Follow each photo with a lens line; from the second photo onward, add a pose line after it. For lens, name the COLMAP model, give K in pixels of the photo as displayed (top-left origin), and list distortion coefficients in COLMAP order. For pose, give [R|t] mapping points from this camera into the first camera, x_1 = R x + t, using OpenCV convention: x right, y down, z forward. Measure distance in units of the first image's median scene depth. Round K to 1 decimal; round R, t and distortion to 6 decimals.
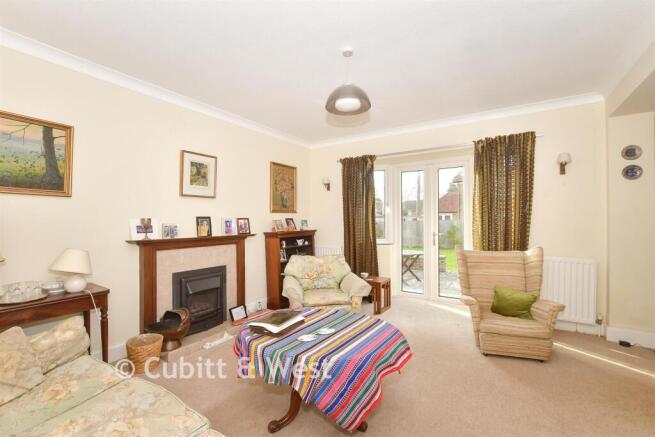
lens RADIAL K [[298.3, 0, 327.5], [0, 298.3, 218.5], [0, 0, 1]] dist [-0.001251, -0.000084]
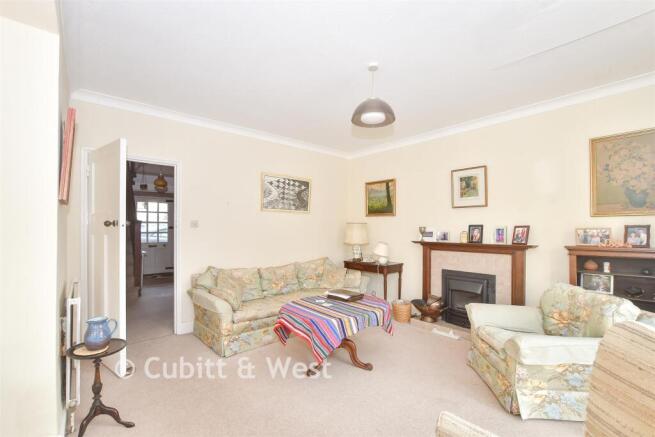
lens RADIAL K [[298.3, 0, 327.5], [0, 298.3, 218.5], [0, 0, 1]] dist [-0.001251, -0.000084]
pose [[-0.276138, -0.023494, -0.960831, 0.784974], [0.009211, 0.999591, -0.027089, -0.004633], [0.961074, -0.016330, -0.275808, 0.803537]]
